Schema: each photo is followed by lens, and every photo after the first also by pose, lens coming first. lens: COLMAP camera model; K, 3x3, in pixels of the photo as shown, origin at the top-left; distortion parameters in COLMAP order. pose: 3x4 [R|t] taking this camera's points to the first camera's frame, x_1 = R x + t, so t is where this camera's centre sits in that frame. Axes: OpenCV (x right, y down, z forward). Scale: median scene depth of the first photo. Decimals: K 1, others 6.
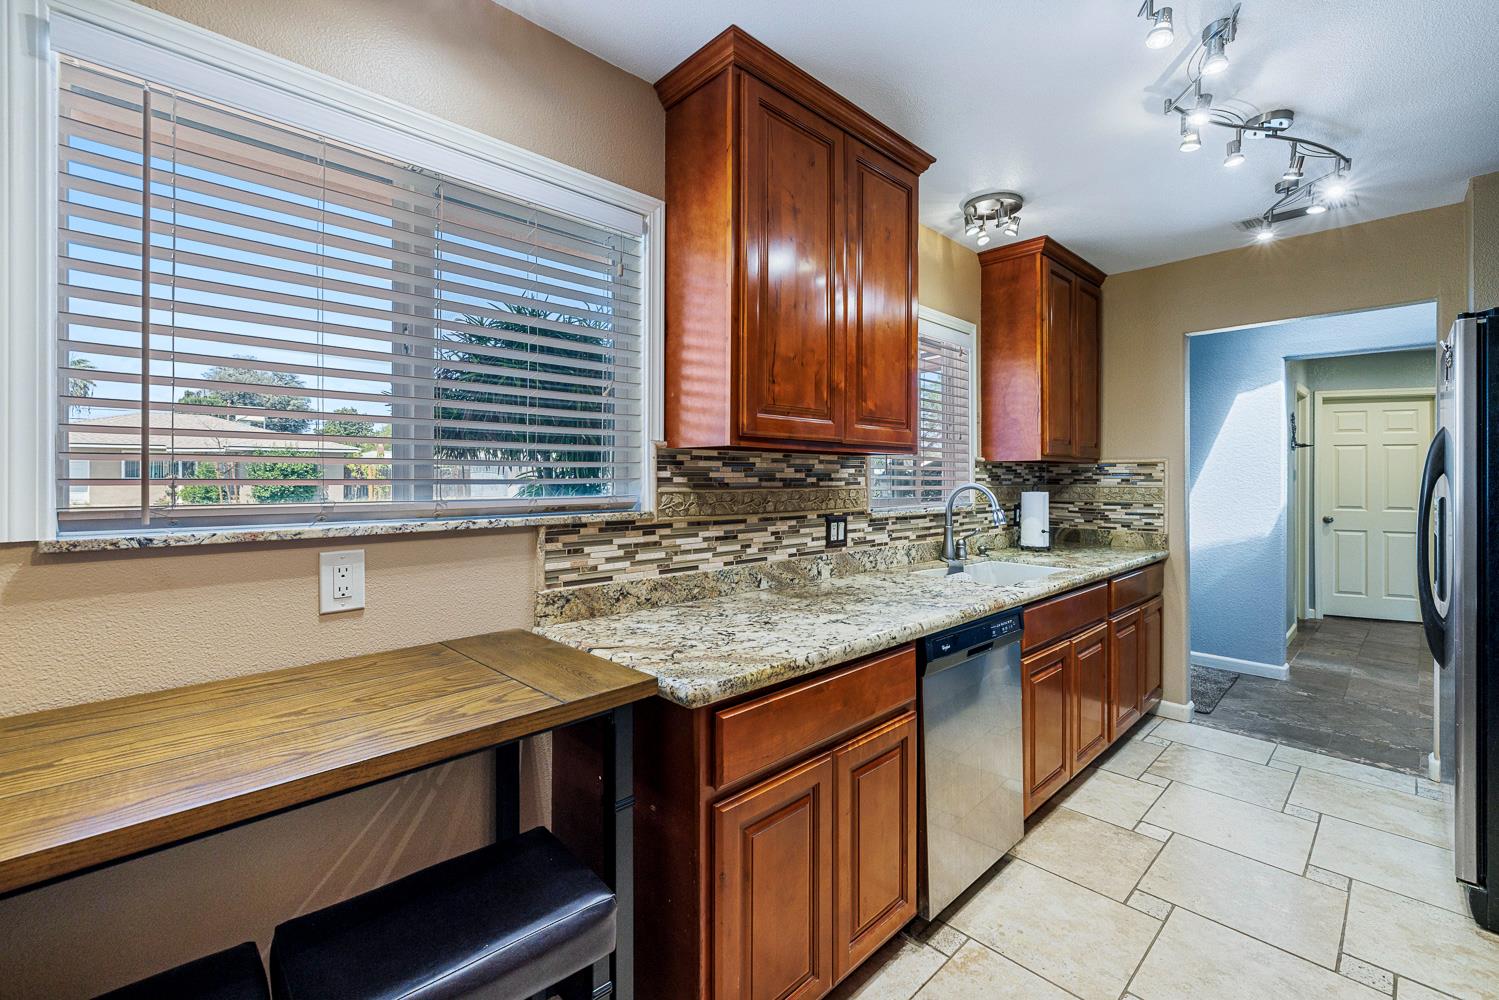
lens RADIAL K [[643.5, 0, 736.7], [0, 643.5, 468.1], [0, 0, 1]] dist [0.002018, -0.000245]
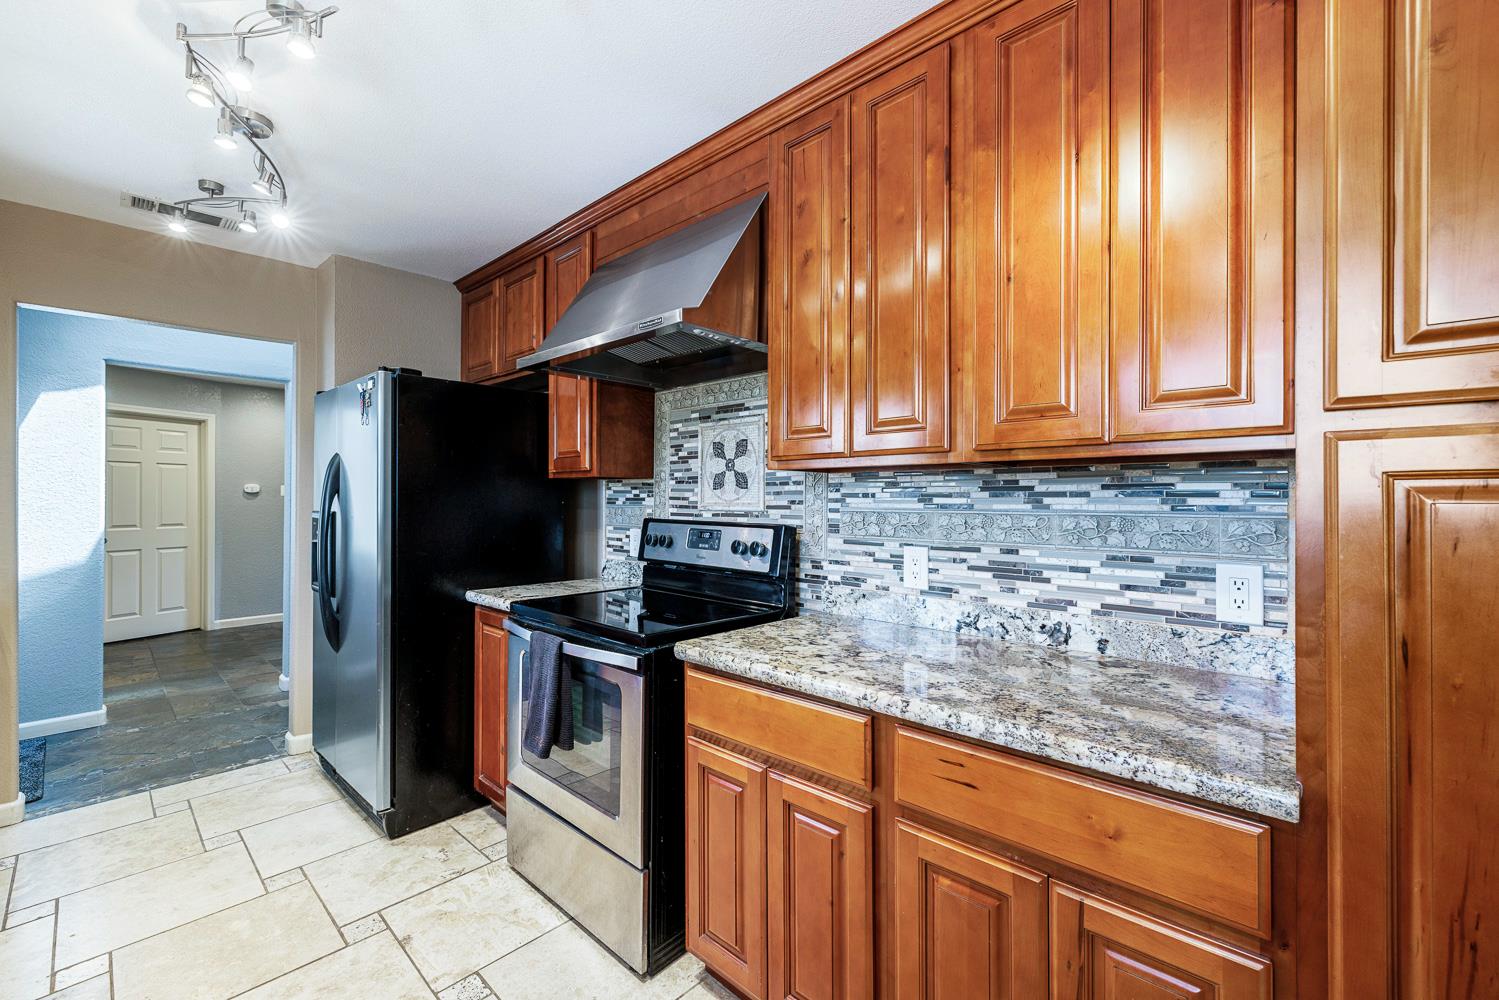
lens RADIAL K [[643.5, 0, 747.9], [0, 643.5, 501.6], [0, 0, 1]] dist [0.002018, -0.000245]
pose [[-0.055200, -0.018475, 0.998304, -0.116450], [-0.007082, 0.999811, 0.018111, -0.001768], [-0.998450, -0.006070, -0.055321, 0.229737]]
